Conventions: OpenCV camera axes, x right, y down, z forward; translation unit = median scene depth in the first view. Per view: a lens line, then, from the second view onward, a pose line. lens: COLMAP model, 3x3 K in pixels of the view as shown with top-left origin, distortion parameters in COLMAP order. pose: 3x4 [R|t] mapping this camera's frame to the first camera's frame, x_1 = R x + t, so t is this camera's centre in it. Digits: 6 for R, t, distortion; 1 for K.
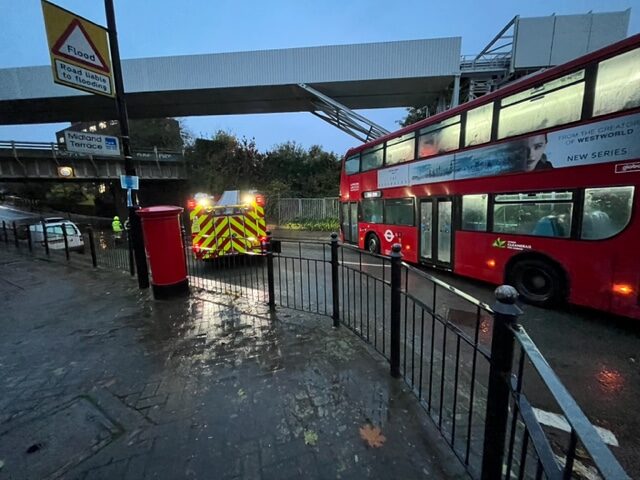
lens RADIAL K [[254.1, 0, 320.0], [0, 254.1, 240.0], [0, 0, 1]] dist [0.000232, 0.000083]
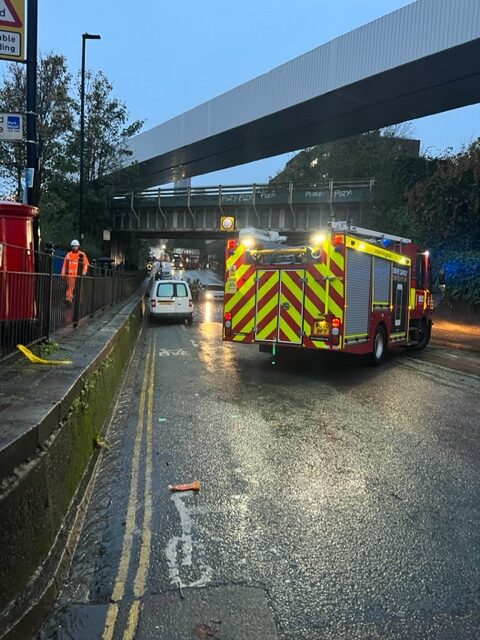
lens RADIAL K [[486.0, 0, 240.0], [0, 486.0, 320.0], [0, 0, 1]] dist [0.009957, -0.002643]
pose [[0.661600, 0.121831, -0.739894, 0.329841], [-0.184227, 0.982879, -0.002892, 0.026978], [0.726874, 0.138222, 0.672717, 0.280893]]
